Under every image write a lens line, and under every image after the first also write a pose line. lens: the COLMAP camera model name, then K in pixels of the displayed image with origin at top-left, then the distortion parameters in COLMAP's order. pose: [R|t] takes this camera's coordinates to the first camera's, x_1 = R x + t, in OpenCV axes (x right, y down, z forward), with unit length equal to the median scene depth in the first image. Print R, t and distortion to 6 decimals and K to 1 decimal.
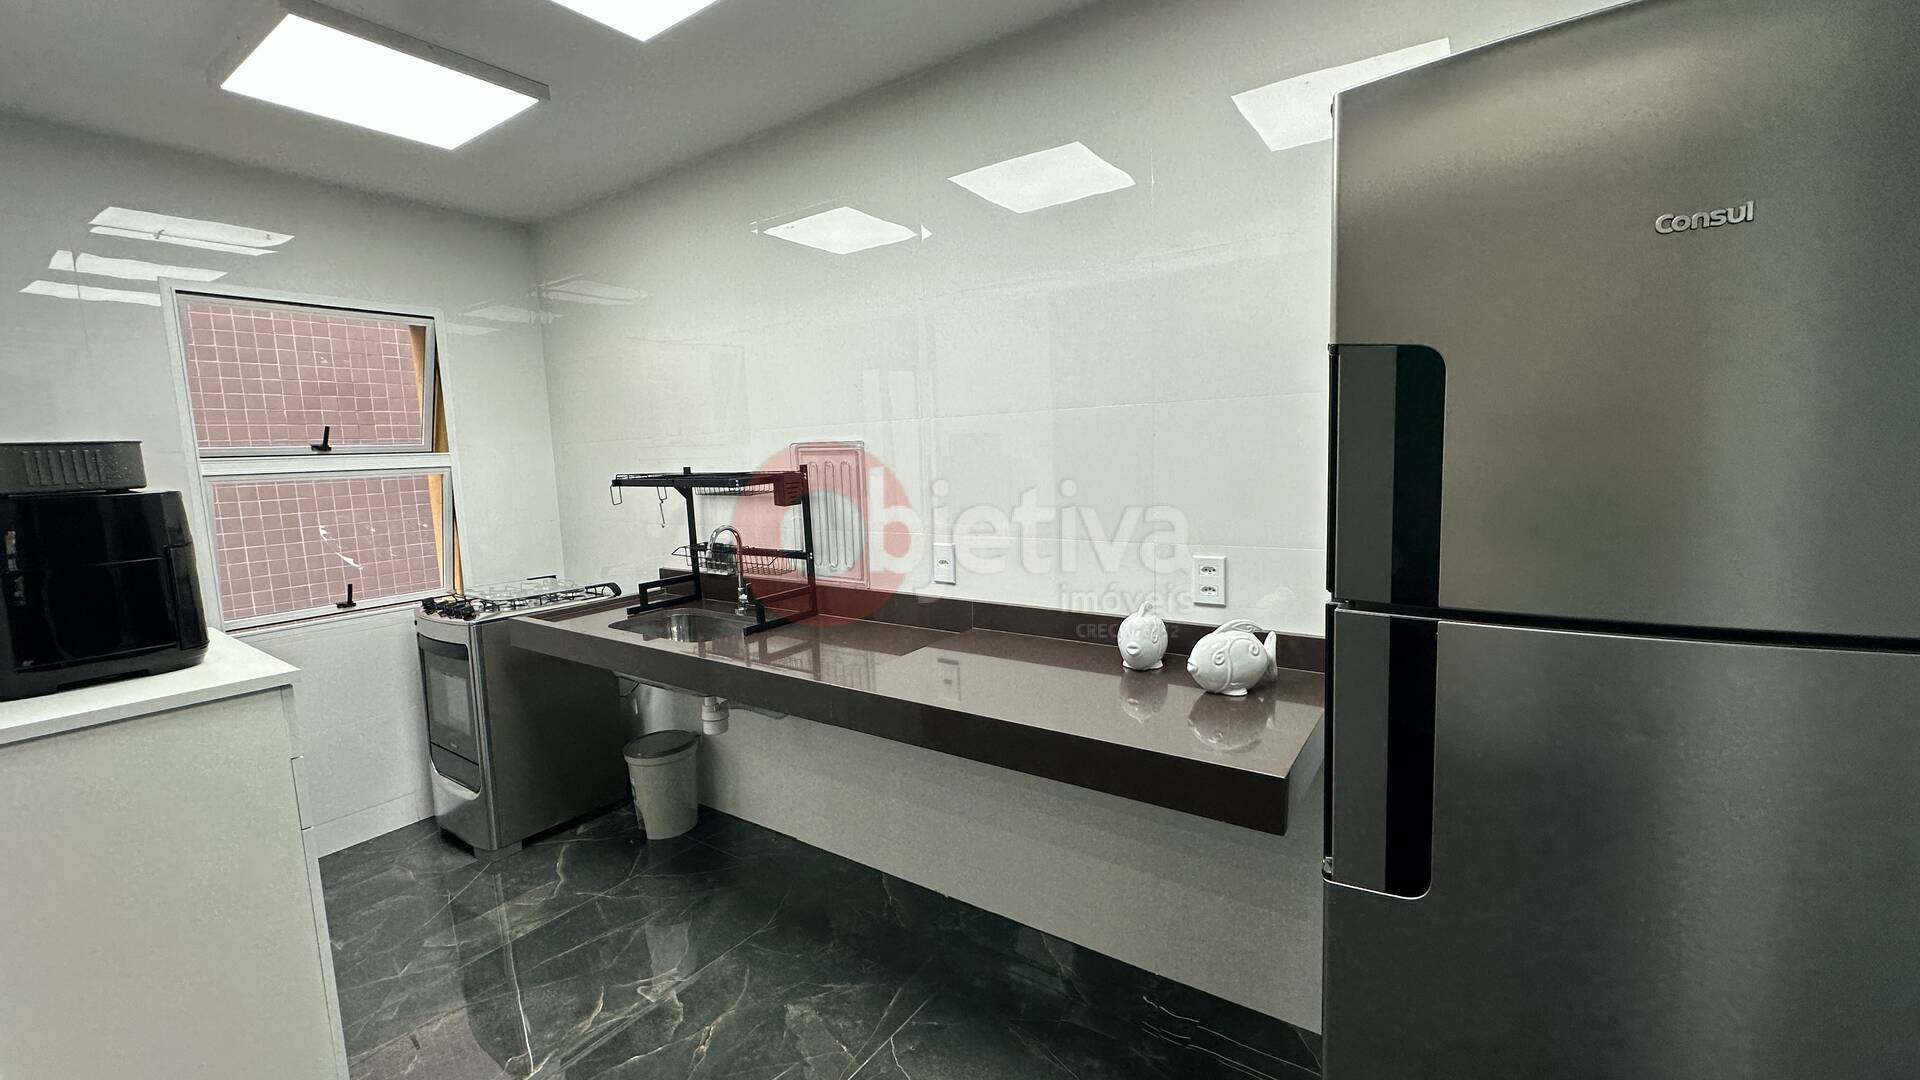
lens RADIAL K [[764.4, 0, 957.0], [0, 764.4, 537.1], [0, 0, 1]] dist [-0.000458, -0.000026]
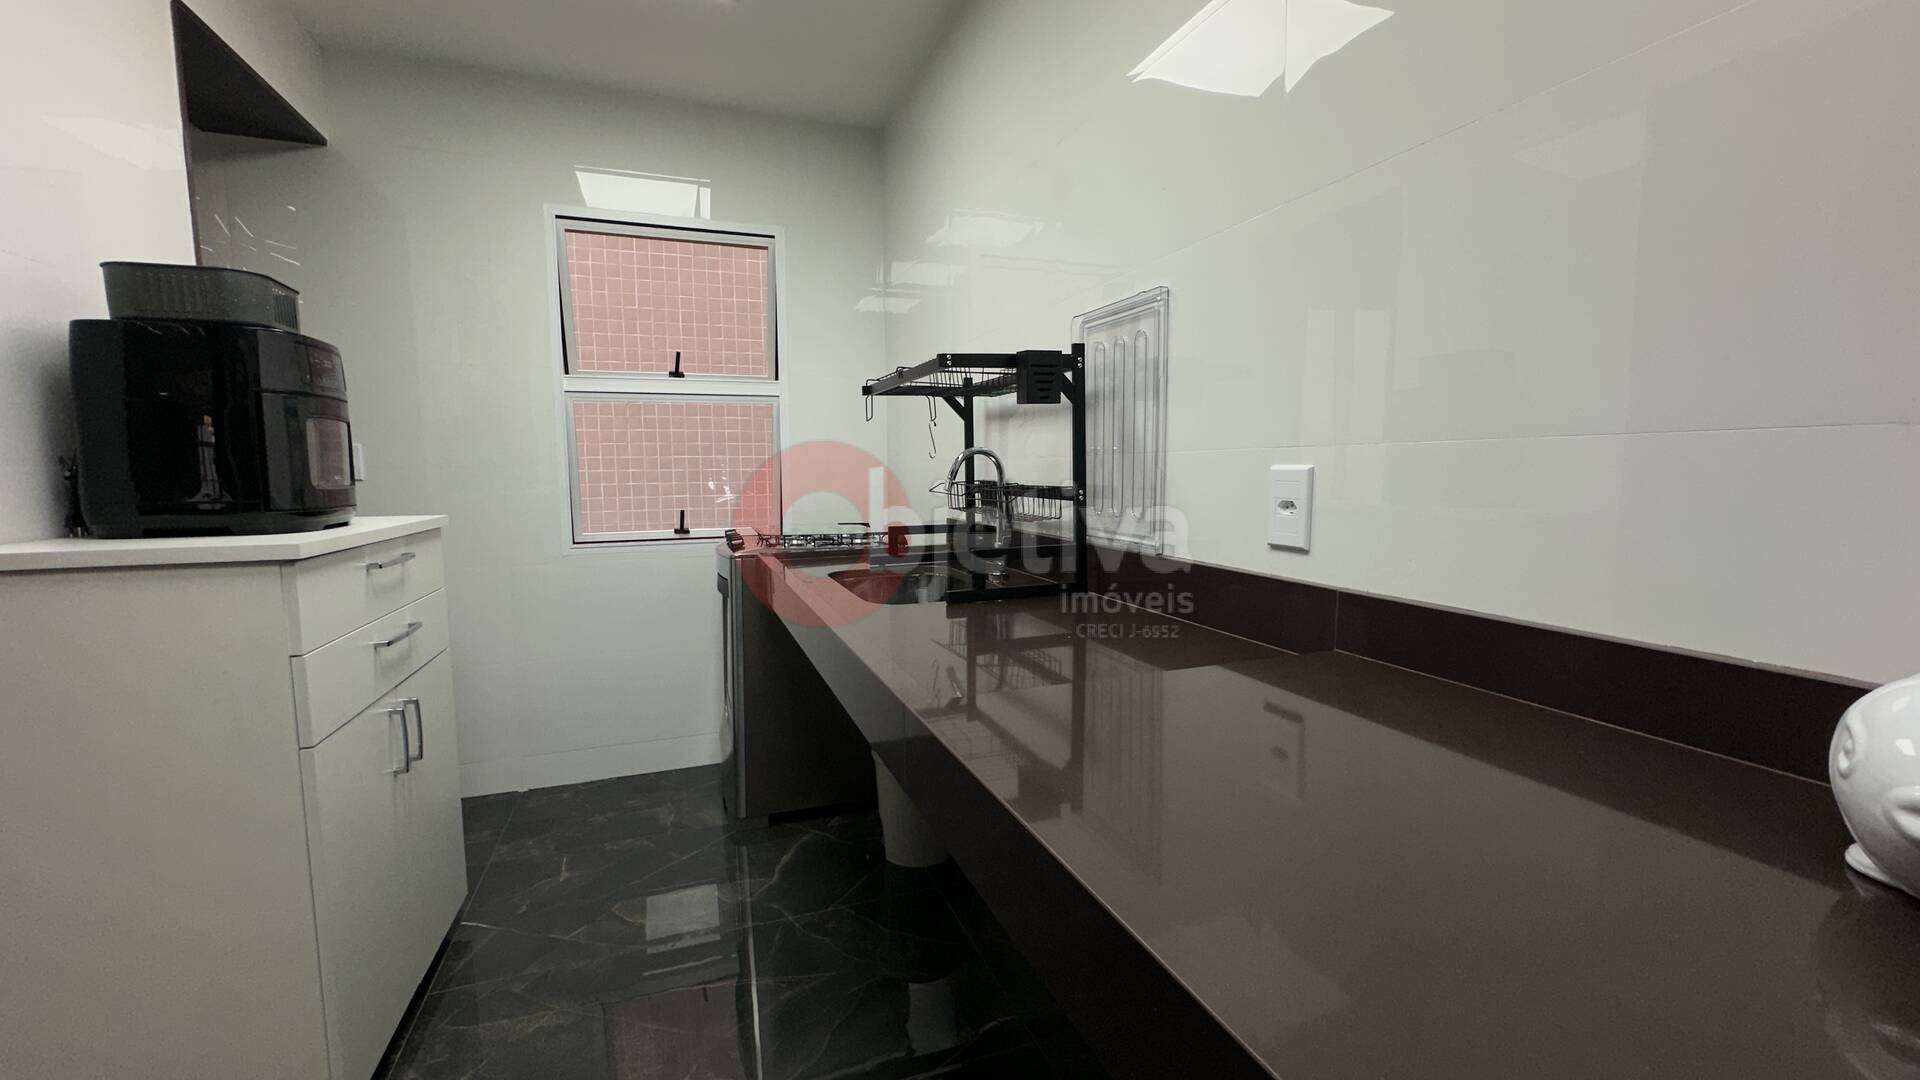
lens RADIAL K [[760.8, 0, 966.5], [0, 760.8, 537.1], [0, 0, 1]] dist [-0.000368, 0.000006]
pose [[0.829631, 0.081630, -0.552313, 0.072688], [-0.087358, 0.996049, 0.015991, 0.056618], [0.551436, 0.034982, 0.833484, 0.443486]]
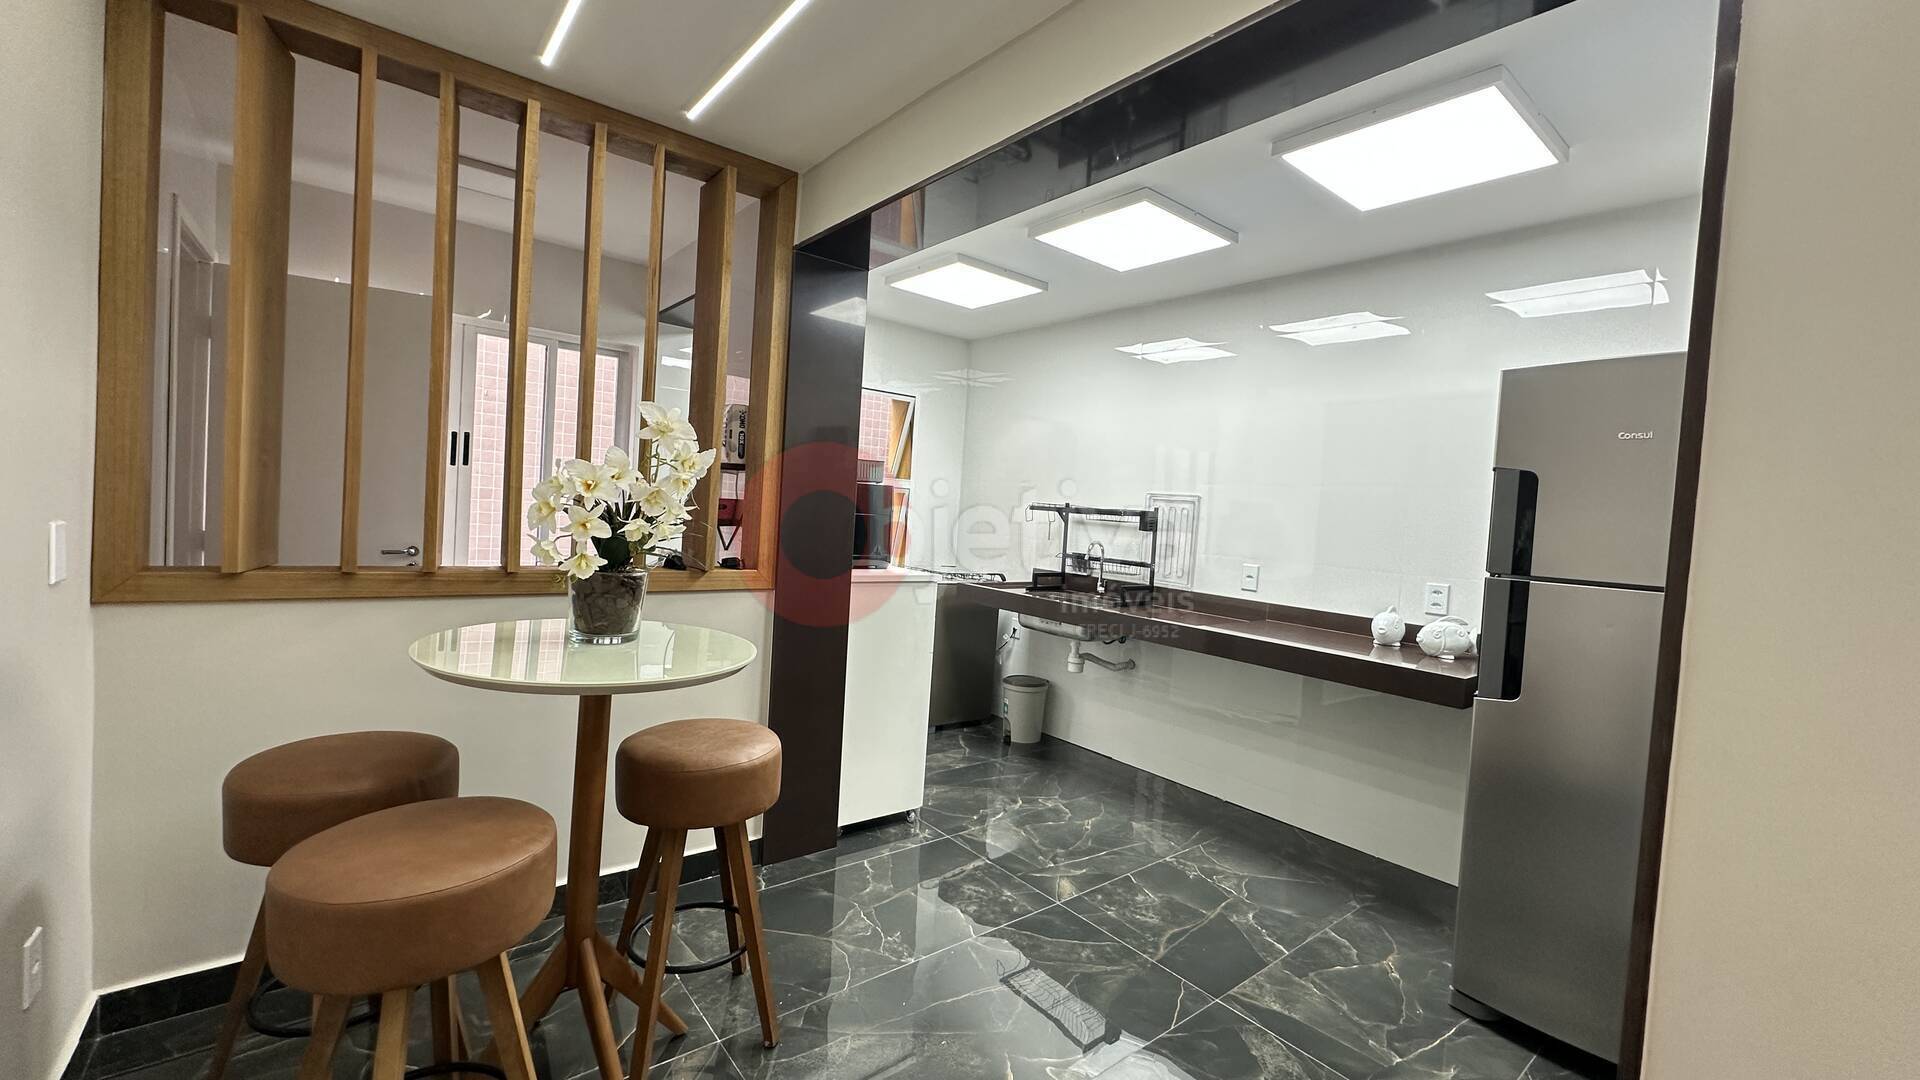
lens RADIAL K [[764.4, 0, 957.0], [0, 764.4, 537.1], [0, 0, 1]] dist [-0.000458, -0.000026]
pose [[0.956329, 0.109626, -0.270956, -0.158458], [-0.131681, 0.989188, -0.064548, 0.119441], [0.260951, 0.097409, 0.960425, -0.604029]]
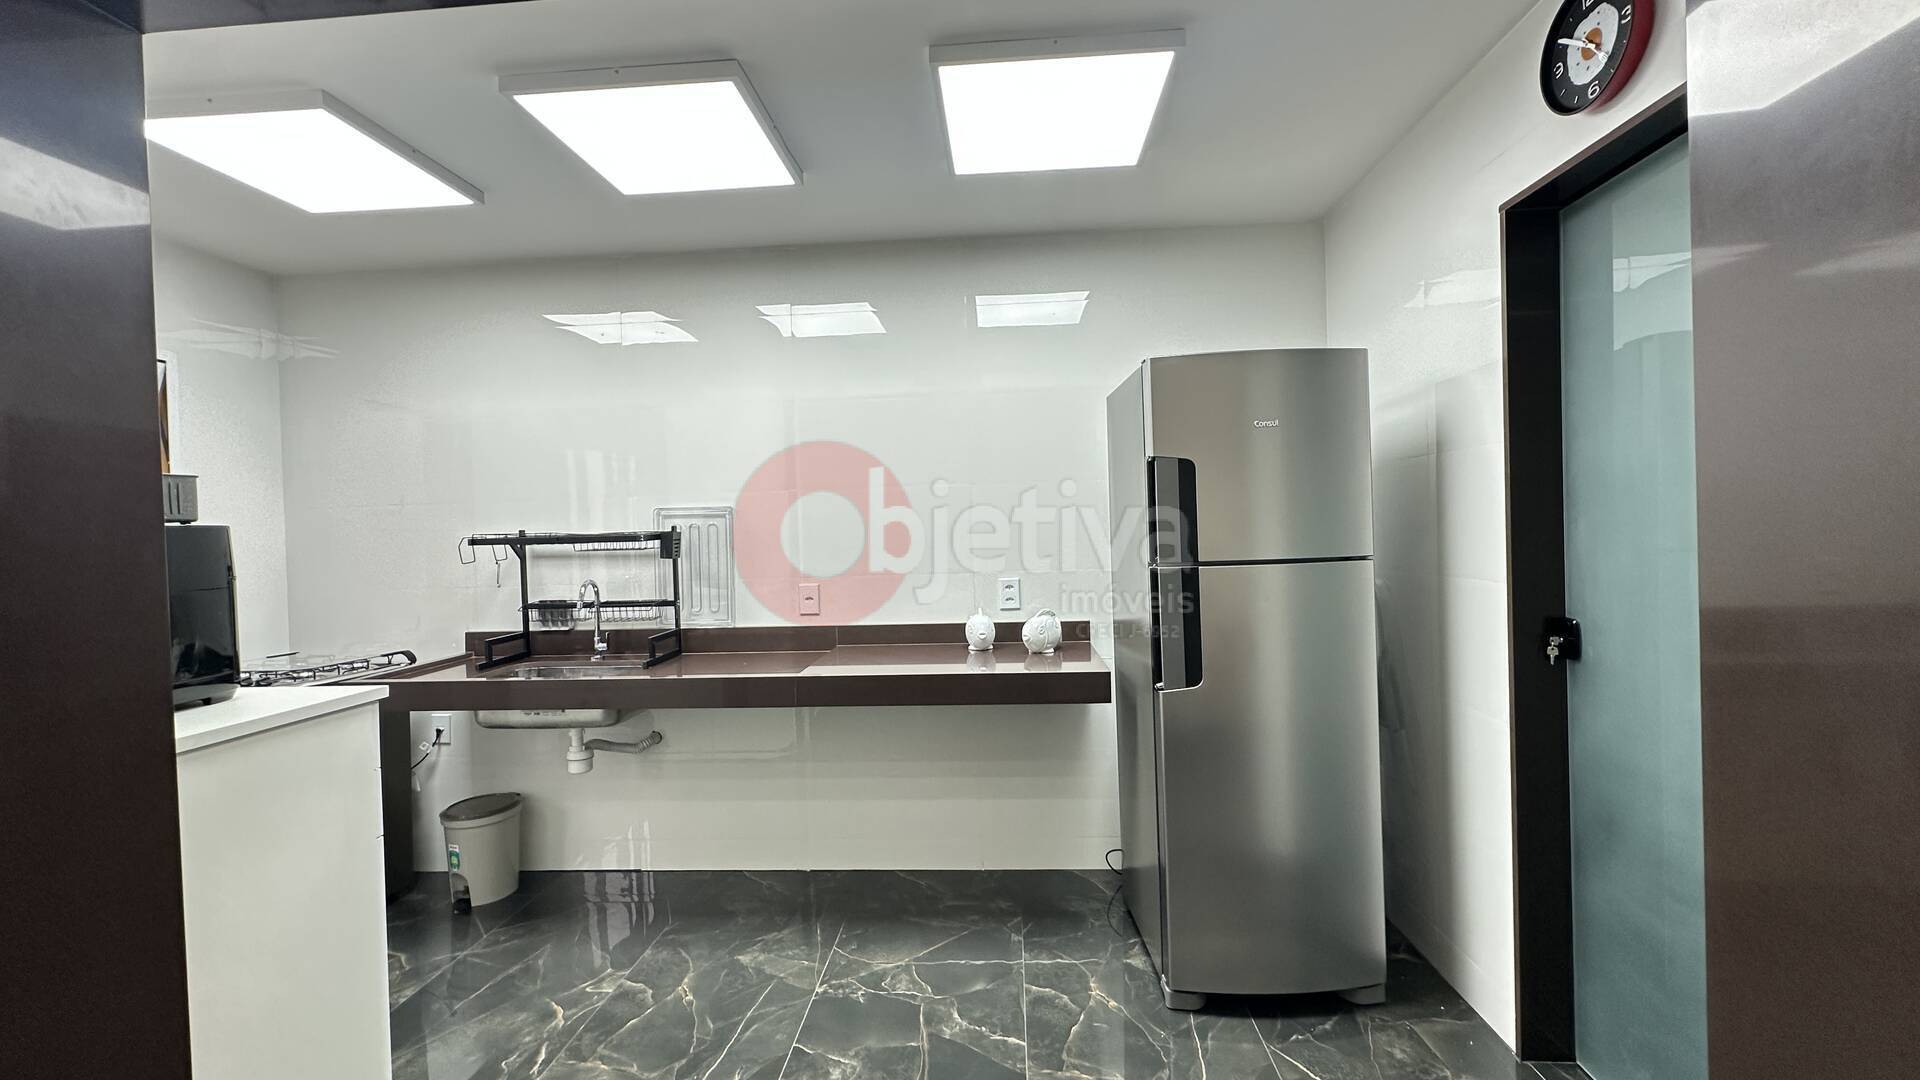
lens RADIAL K [[764.4, 0, 957.0], [0, 764.4, 537.1], [0, 0, 1]] dist [-0.000458, -0.000026]
pose [[0.854194, 0.005481, 0.519926, -0.438157], [0.059008, 0.992462, -0.107408, 0.075884], [-0.516596, 0.122427, 0.847432, -0.235922]]
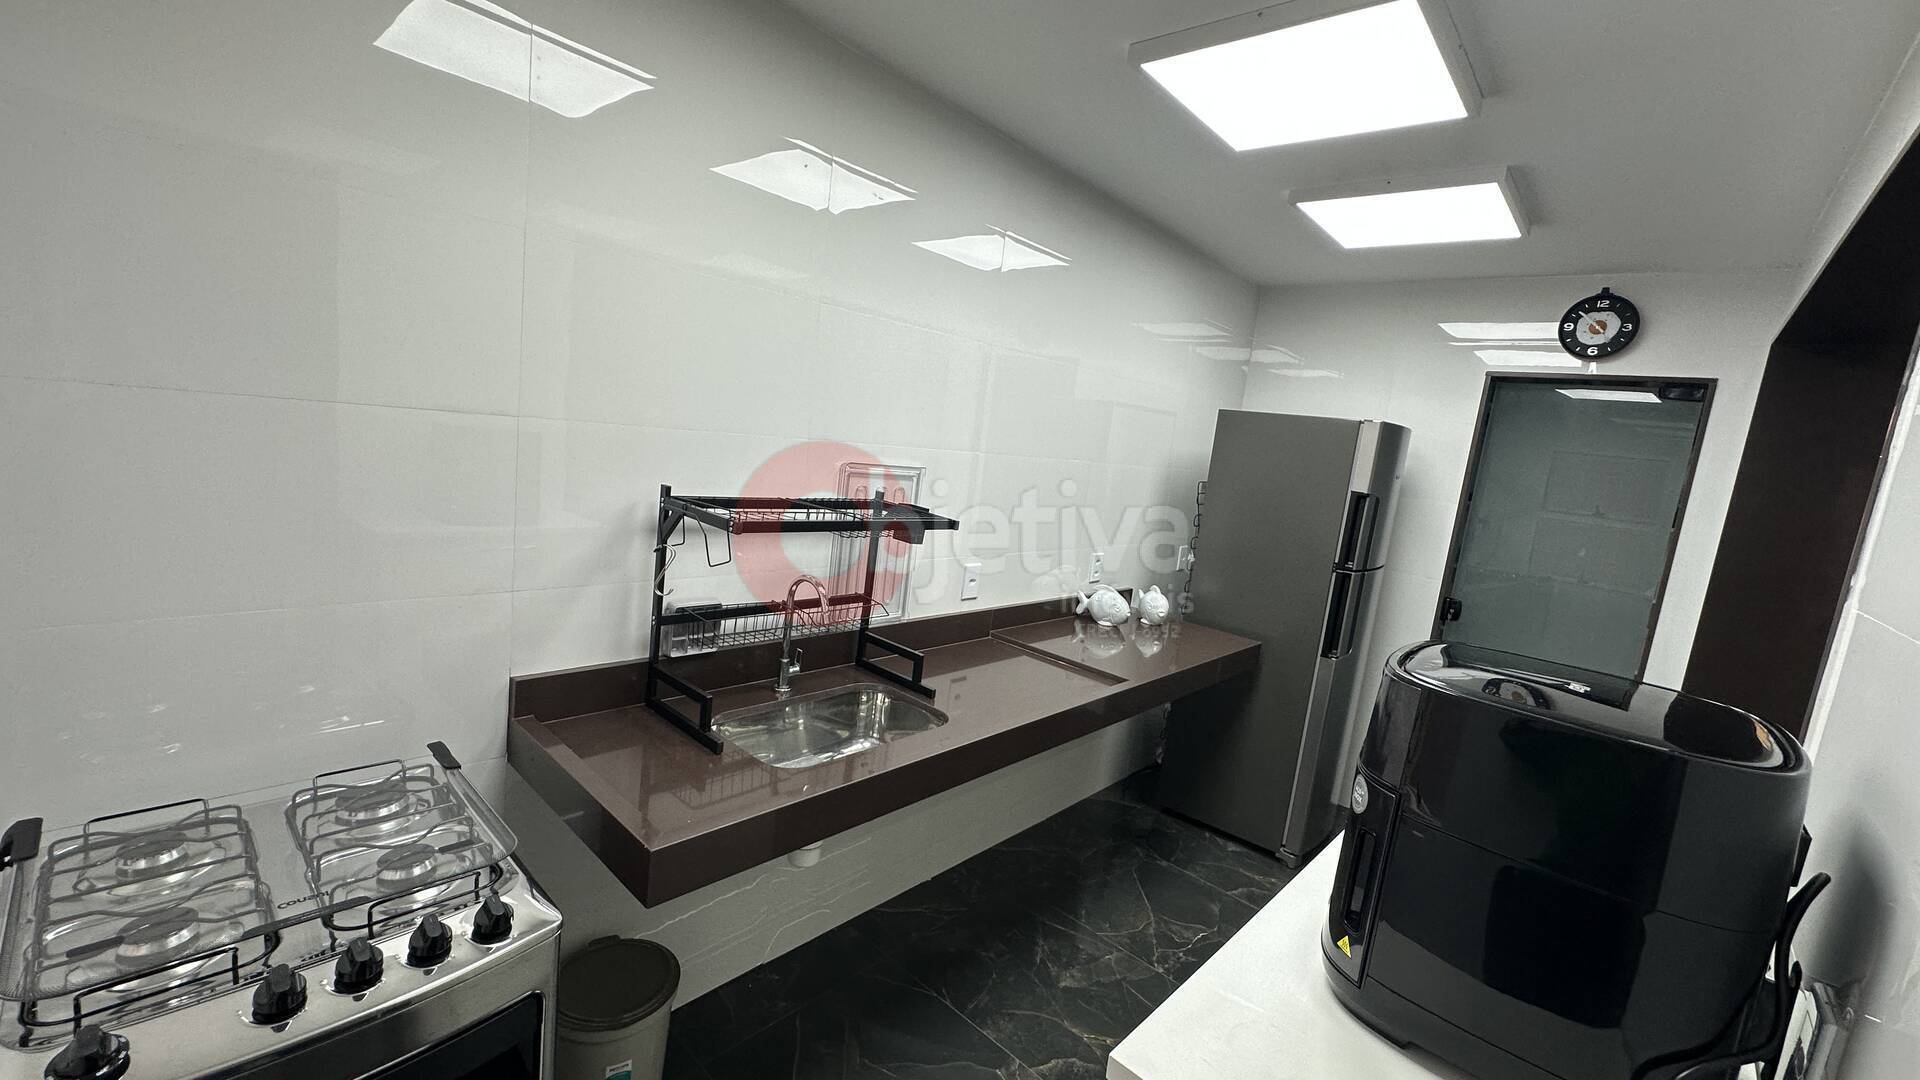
lens RADIAL K [[764.4, 0, 957.0], [0, 764.4, 537.1], [0, 0, 1]] dist [-0.000458, -0.000026]
pose [[0.120208, -0.087441, 0.988890, -1.018955], [-0.005383, 0.996041, 0.088727, -0.117792], [-0.992734, -0.015989, 0.119261, 0.802790]]
